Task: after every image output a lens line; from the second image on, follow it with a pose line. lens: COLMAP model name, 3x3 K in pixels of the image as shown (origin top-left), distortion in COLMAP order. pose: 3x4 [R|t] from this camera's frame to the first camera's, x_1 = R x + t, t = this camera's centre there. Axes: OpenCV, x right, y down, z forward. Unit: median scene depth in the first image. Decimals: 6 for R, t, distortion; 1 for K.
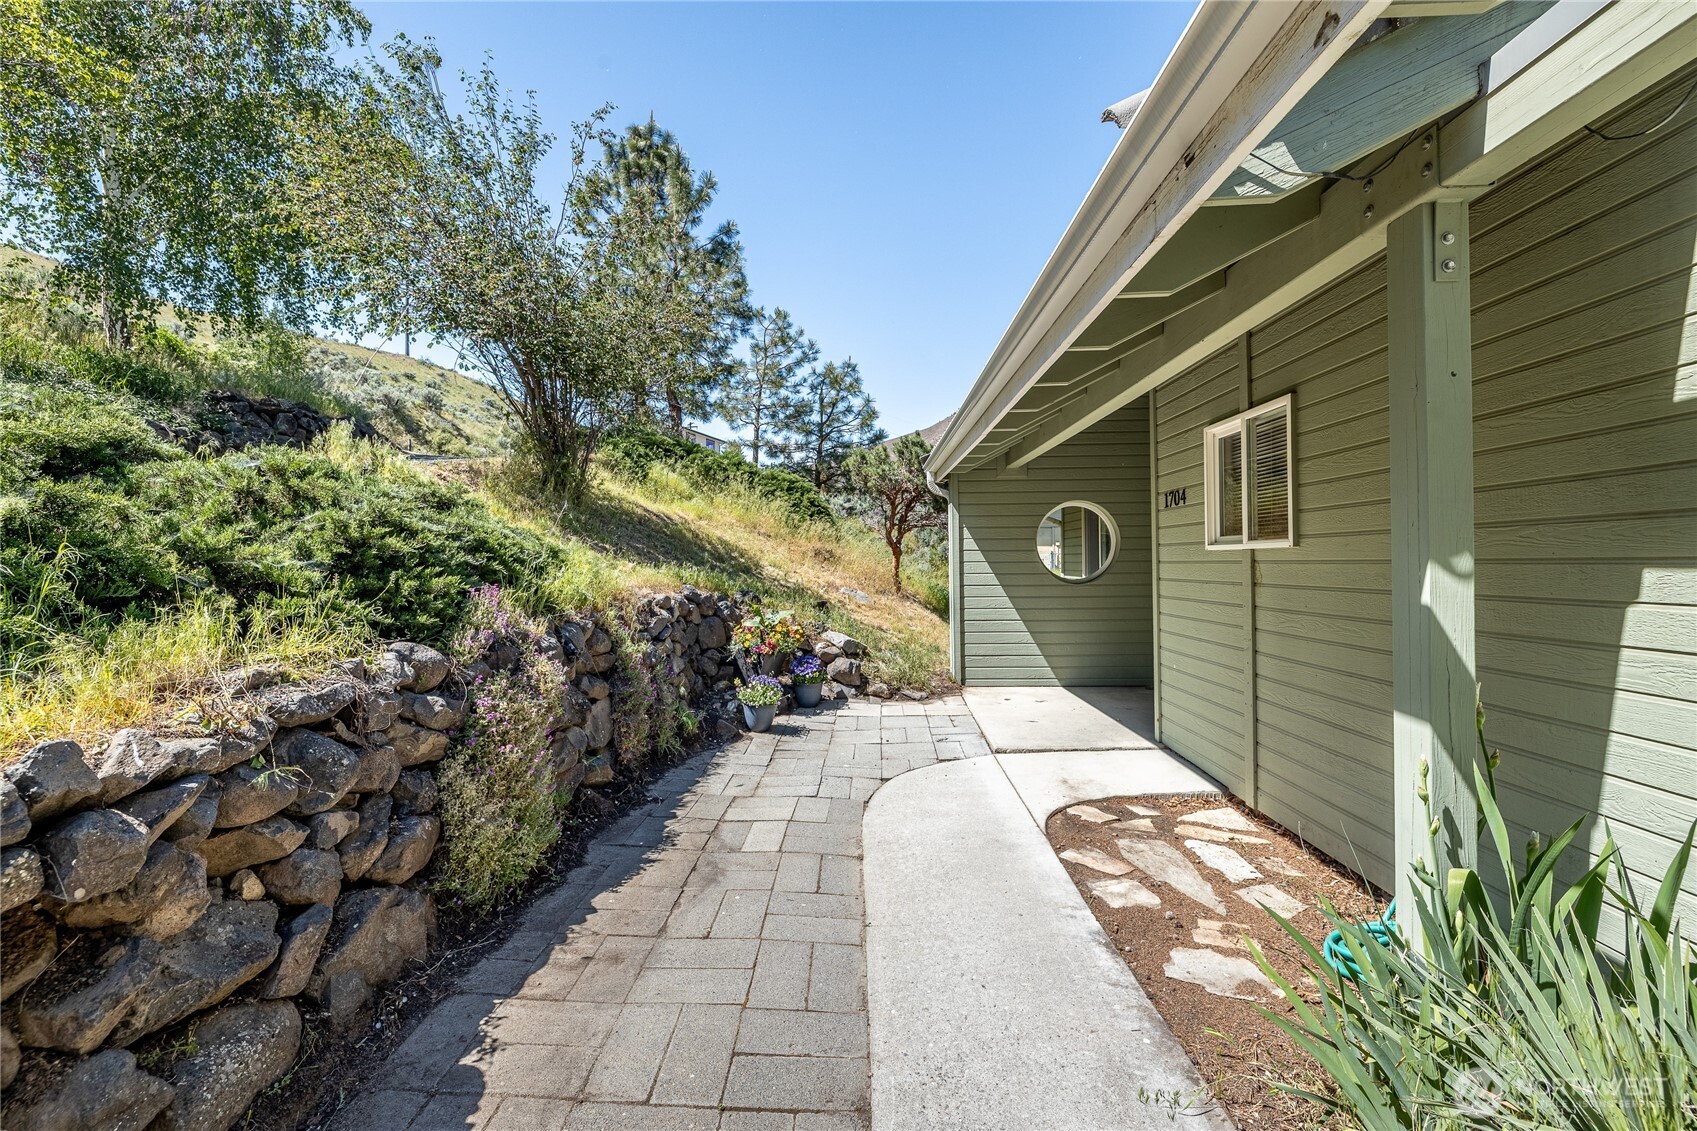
lens RADIAL K [[733.9, 0, 848.5], [0, 733.9, 565.5], [0, 0, 1]] dist [-0.000162, -0.000184]
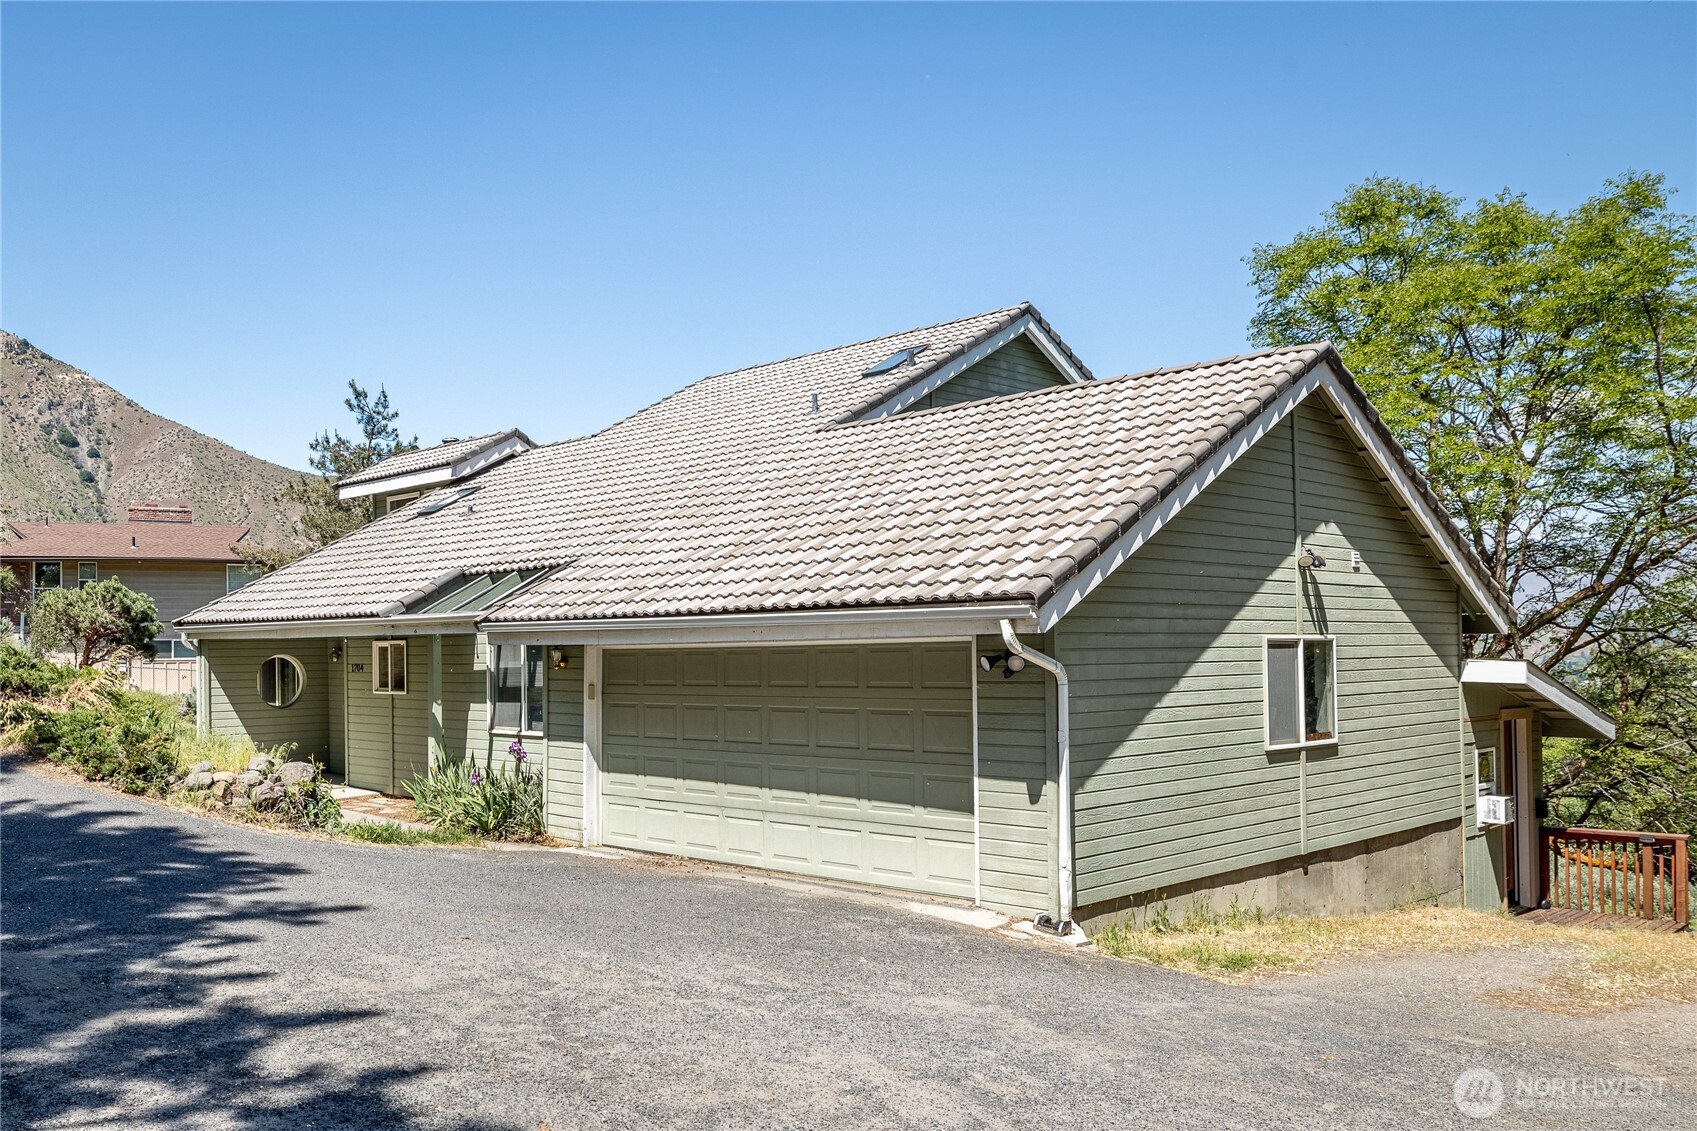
lens RADIAL K [[1503.8, 0, 848.5], [0, 1503.8, 565.5], [0, 0, 1]] dist [-0.070581, -0.001026]
pose [[0.663051, 0.037373, 0.747641, -0.863353], [0.009808, 0.998234, -0.058597, -0.055583], [-0.748510, 0.046186, 0.661513, -1.369124]]
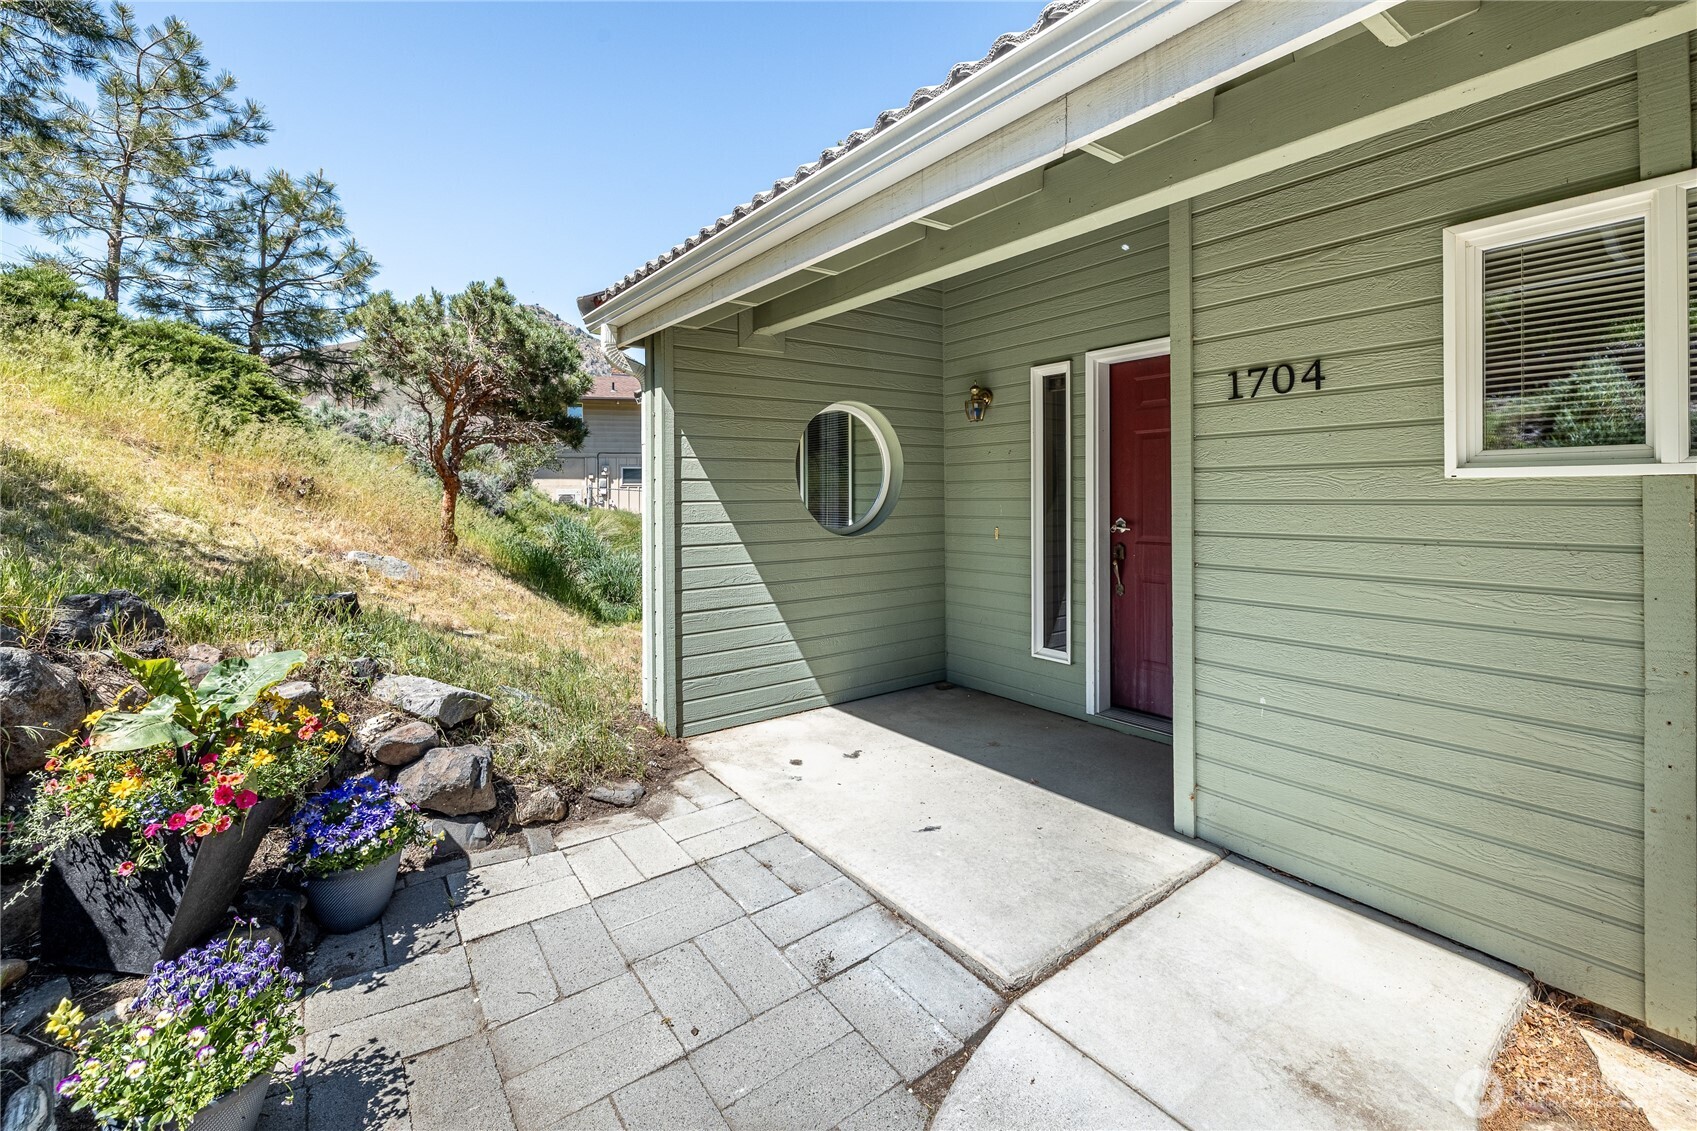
lens RADIAL K [[744.1, 0, 851.1], [0, 744.1, 490.6], [0, 0, 1]] dist [-0.001743, -0.001696]
pose [[0.784304, 0.001911, 0.620373, -0.053864], [0.006613, 0.999913, -0.011440, -0.004035], [-0.620341, 0.013075, 0.784223, 0.349679]]
